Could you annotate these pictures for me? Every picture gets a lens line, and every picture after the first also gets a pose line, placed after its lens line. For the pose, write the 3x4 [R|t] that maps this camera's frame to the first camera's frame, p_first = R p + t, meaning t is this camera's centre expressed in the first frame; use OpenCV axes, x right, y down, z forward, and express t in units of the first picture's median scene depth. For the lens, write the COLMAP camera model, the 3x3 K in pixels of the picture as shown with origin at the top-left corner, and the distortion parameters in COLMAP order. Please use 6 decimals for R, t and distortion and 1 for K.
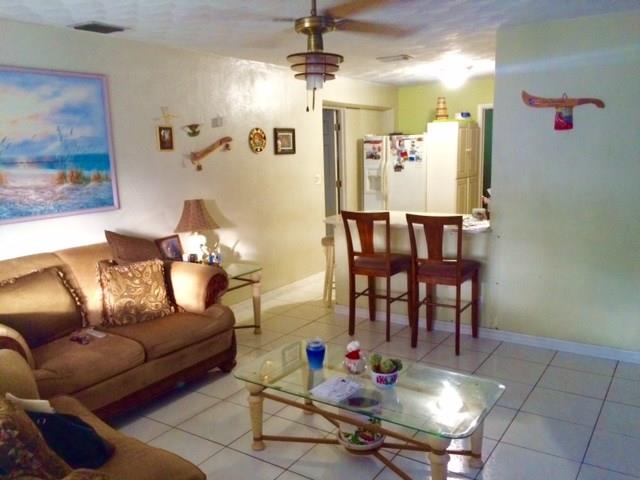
lens RADIAL K [[547.2, 0, 320.0], [0, 547.2, 240.0], [0, 0, 1]] dist [0.008031, -0.067038]
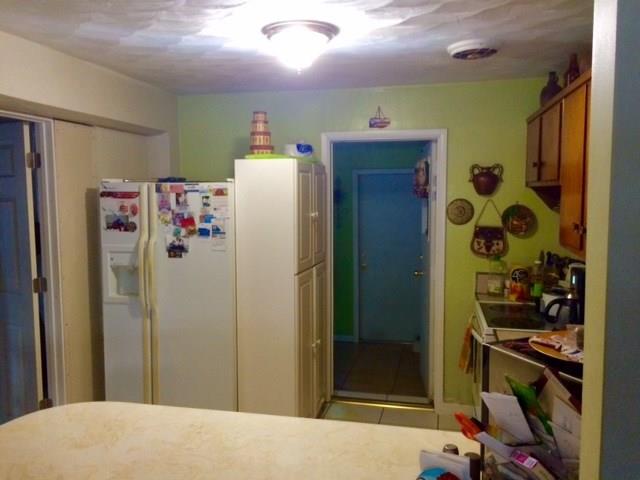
lens RADIAL K [[547.2, 0, 320.0], [0, 547.2, 240.0], [0, 0, 1]] dist [0.008031, -0.067038]
pose [[0.931577, -0.006571, 0.363484, 0.086827], [0.038539, 0.995988, -0.080766, -0.097139], [-0.361495, 0.089248, 0.928093, 0.512077]]
